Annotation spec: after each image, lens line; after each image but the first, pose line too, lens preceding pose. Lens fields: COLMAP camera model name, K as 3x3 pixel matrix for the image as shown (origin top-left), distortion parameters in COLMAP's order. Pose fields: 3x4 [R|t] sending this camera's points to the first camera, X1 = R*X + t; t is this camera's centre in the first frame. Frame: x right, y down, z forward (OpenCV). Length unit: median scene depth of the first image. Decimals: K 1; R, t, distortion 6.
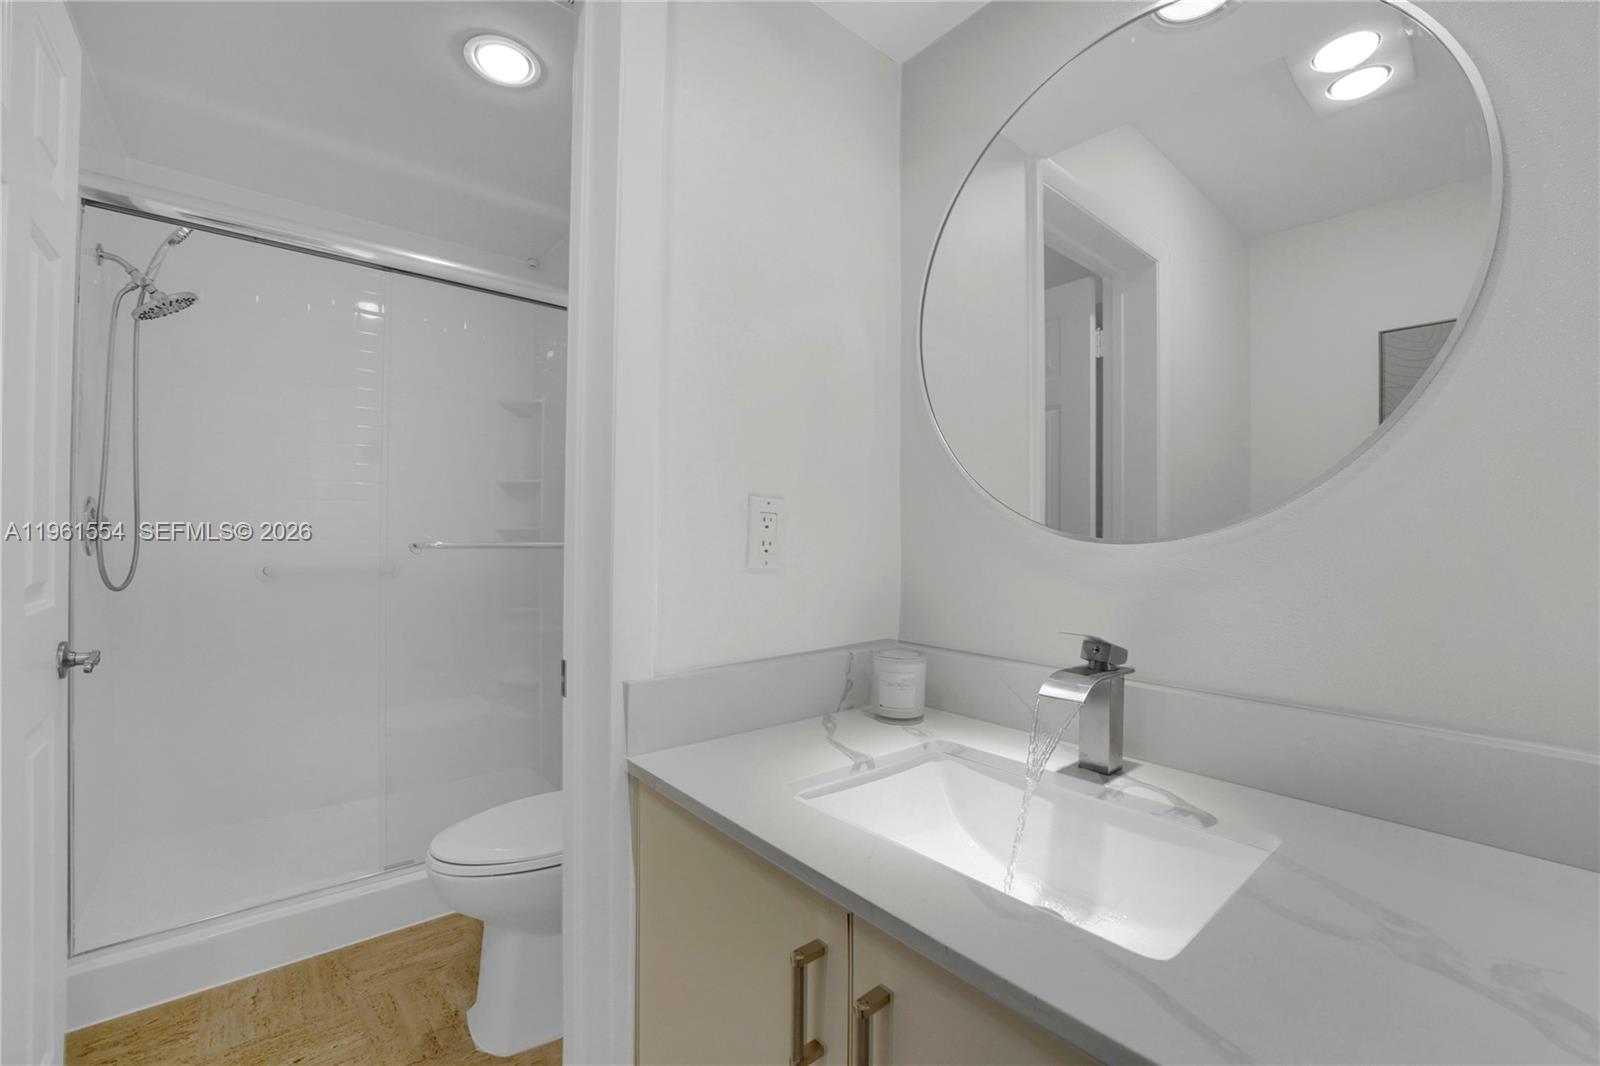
lens RADIAL K [[692.0, 0, 796.7], [0, 692.0, 534.9], [0, 0, 1]] dist [-0.002918, -0.000435]
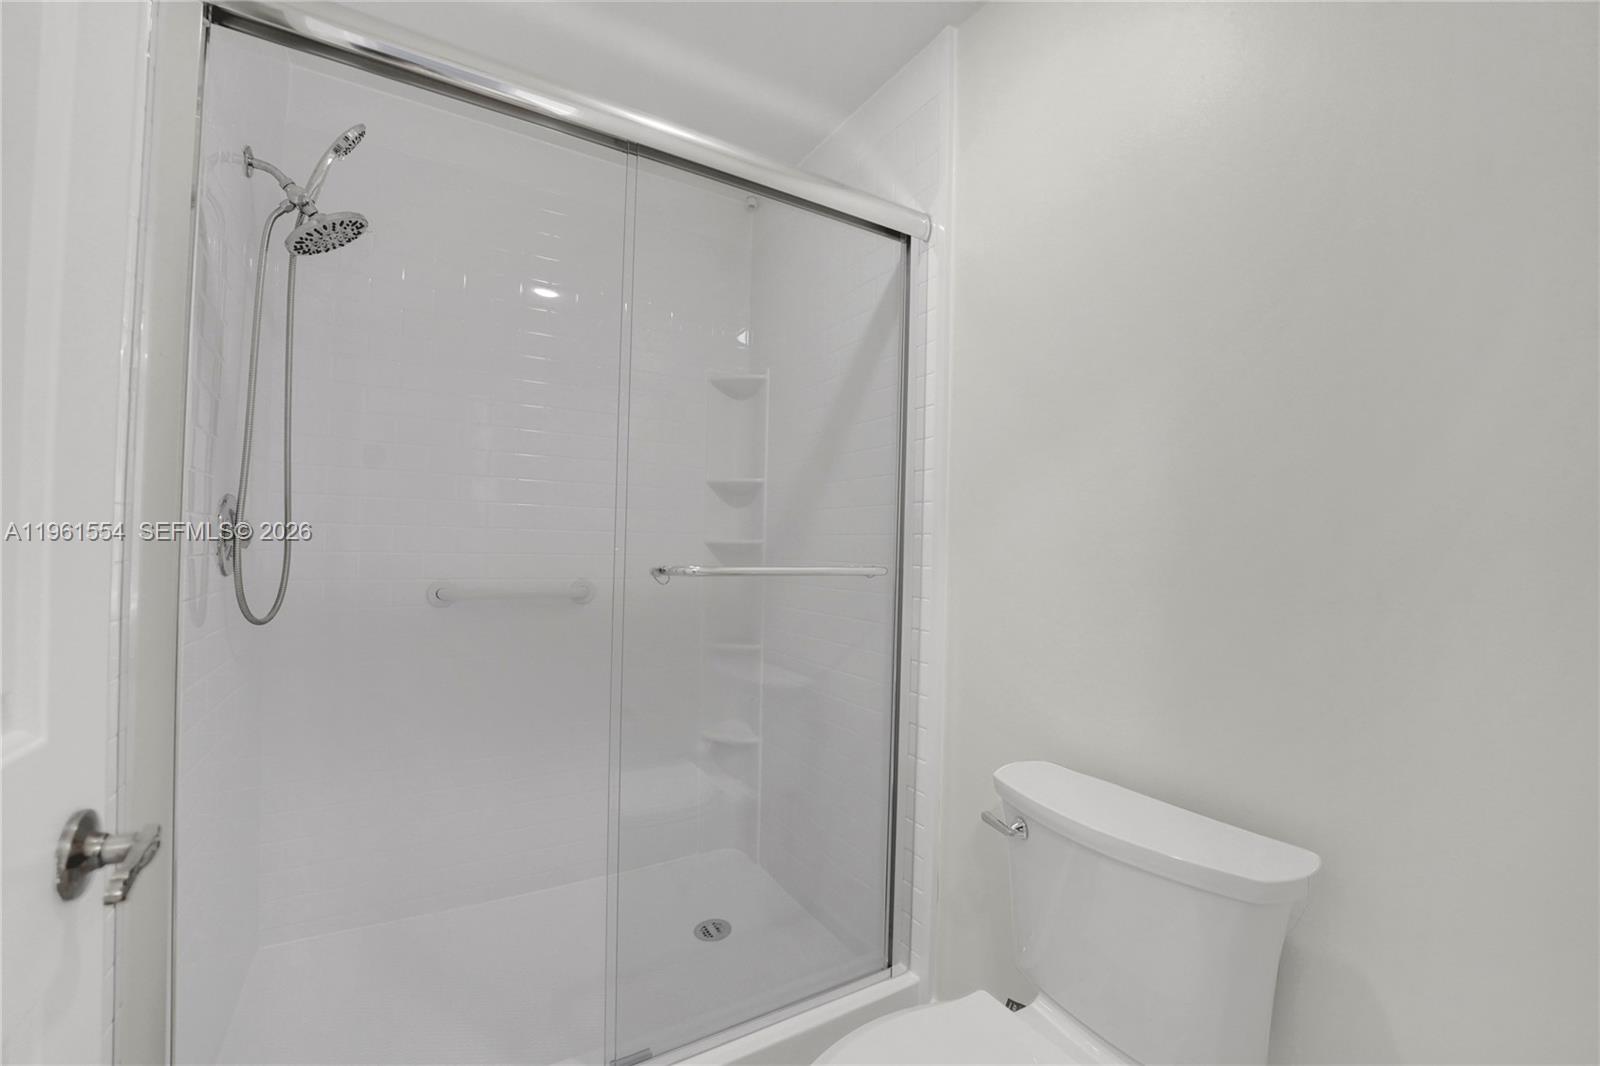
lens RADIAL K [[667.8, 0, 798.6], [0, 667.8, 540.7], [0, 0, 1]] dist [-0.022693, 0.000544]
pose [[0.991368, 0.011951, -0.130561, -0.335228], [-0.012800, 0.999902, -0.005663, -0.010414], [0.130480, 0.007286, 0.991424, 0.388594]]
